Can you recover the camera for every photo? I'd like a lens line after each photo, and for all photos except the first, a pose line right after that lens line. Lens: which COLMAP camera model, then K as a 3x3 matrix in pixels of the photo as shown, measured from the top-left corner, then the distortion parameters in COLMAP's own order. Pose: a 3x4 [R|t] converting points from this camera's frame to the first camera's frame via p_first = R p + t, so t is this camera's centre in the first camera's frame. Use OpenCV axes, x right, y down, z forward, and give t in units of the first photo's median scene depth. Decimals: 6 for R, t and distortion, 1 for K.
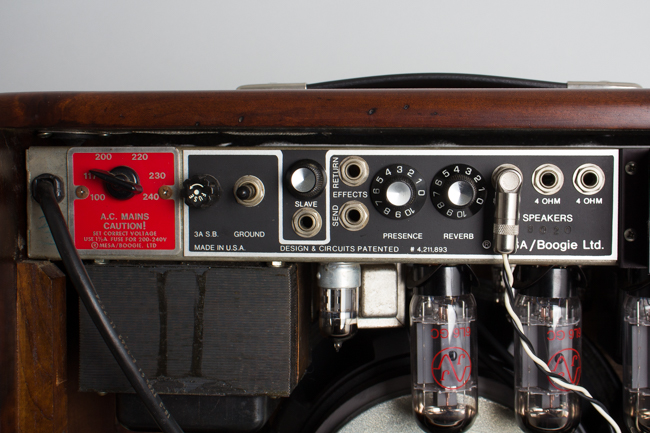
lens RADIAL K [[990.1, 0, 325.0], [0, 990.1, 216.5], [0, 0, 1]] dist [-0.016514, 0.035038]
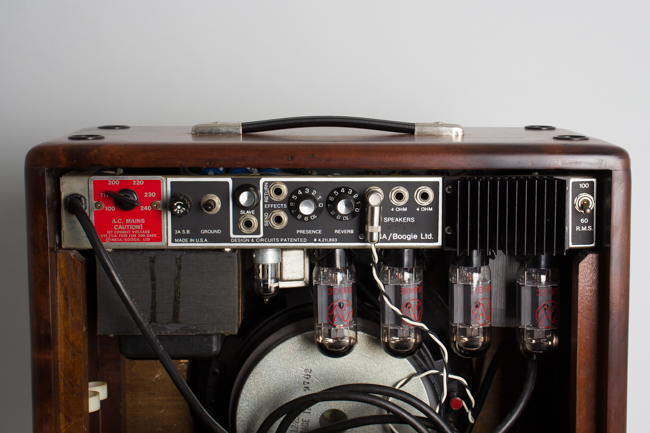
lens RADIAL K [[1145.6, 0, 325.0], [0, 1145.6, 216.5], [0, 0, 1]] dist [0.056950, 0.167653]
pose [[0.993447, -0.014540, 0.113365, -0.101697], [0.005532, 0.996830, 0.079374, -0.147286], [-0.114160, -0.078227, 0.990378, -0.800669]]
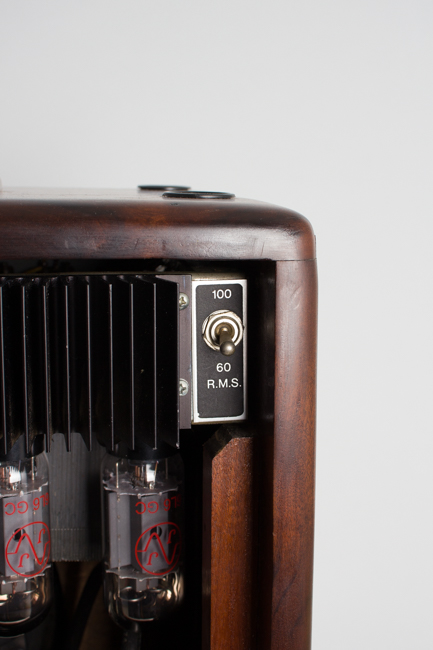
lens RADIAL K [[990.1, 0, 216.5], [0, 990.1, 325.0], [0, 0, 1]] dist [-0.016514, 0.035038]
pose [[0.963472, -0.025827, 0.266560, 0.305001], [0.000458, 0.995496, 0.094801, -0.097318], [-0.267808, -0.091216, 0.959145, 0.231220]]
